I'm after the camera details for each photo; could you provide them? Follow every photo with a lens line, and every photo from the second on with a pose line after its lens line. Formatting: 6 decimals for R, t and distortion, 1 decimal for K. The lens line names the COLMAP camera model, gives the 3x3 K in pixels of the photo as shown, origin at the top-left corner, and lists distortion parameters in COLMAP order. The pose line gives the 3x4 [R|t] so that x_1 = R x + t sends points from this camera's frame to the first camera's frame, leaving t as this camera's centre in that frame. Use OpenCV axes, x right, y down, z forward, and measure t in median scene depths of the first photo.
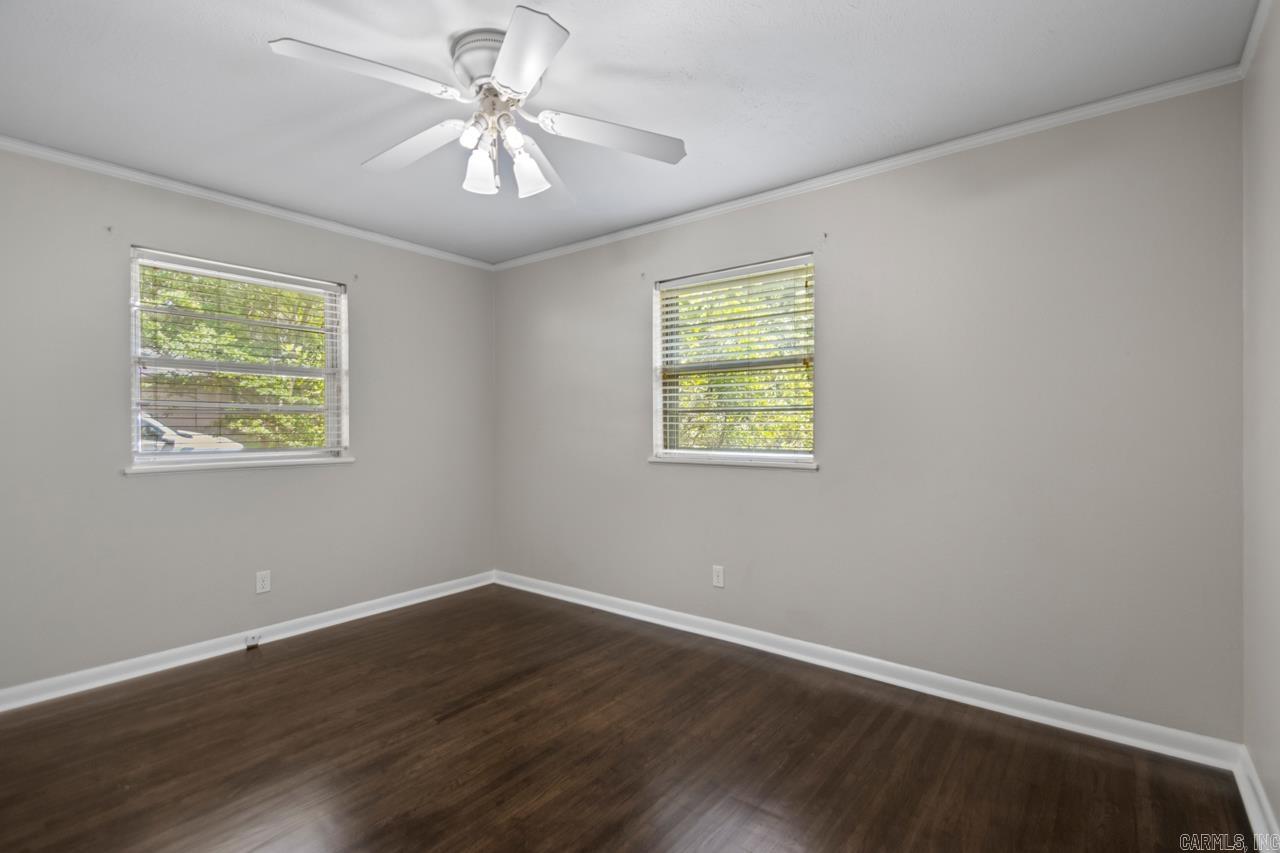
lens RADIAL K [[611.4, 0, 627.7], [0, 611.4, 430.7], [0, 0, 1]] dist [0.002461, 0.000168]
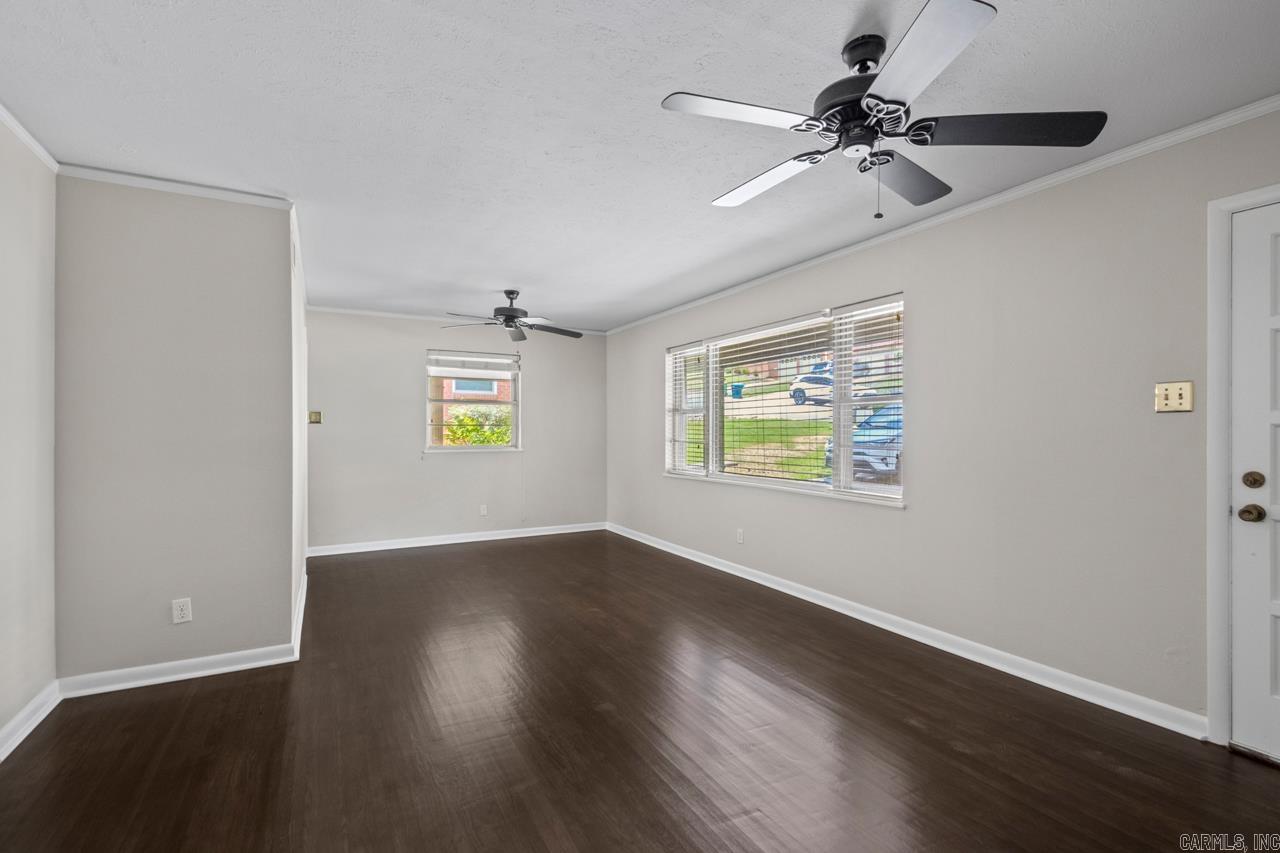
lens RADIAL K [[563.9, 0, 641.4], [0, 563.9, 426.4], [0, 0, 1]] dist [-0.019201, 0.000090]
pose [[0.935257, 0.007088, -0.353898, 0.312607], [-0.011968, 0.999861, -0.011602, -0.004536], [0.353767, 0.015086, 0.935212, -0.286678]]
